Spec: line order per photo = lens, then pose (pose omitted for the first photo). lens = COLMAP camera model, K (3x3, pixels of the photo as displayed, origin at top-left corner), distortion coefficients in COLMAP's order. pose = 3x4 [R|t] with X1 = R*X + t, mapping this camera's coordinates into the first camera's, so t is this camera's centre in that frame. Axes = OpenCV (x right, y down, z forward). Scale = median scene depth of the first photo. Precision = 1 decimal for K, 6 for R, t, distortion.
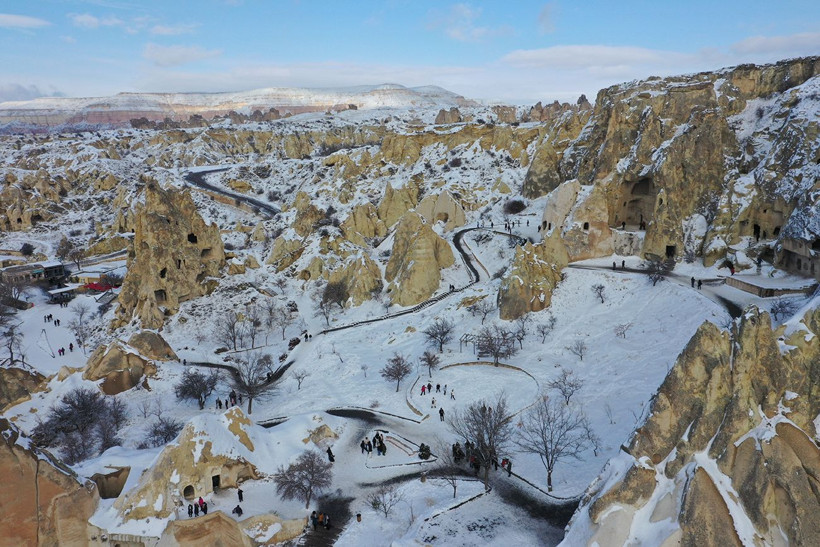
lens RADIAL K [[654.1, 0, 410.9], [0, 654.1, 271.0], [0, 0, 1]] dist [0.013051, 0.003619]
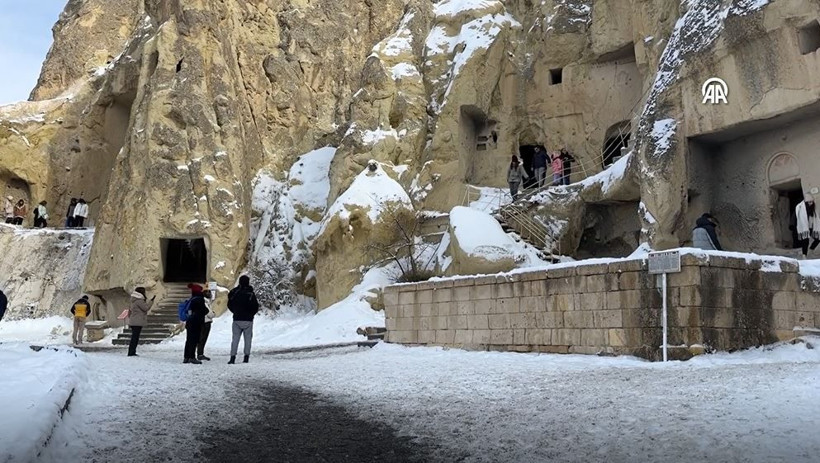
lens RADIAL K [[671.7, 0, 409.9], [0, 671.7, 234.9], [0, 0, 1]] dist [0.014611, 0.003272]
pose [[0.934085, 0.091512, 0.345125, 0.374036], [0.045689, 0.928016, -0.369727, 0.041945], [-0.354116, 0.361125, 0.862665, 0.753420]]
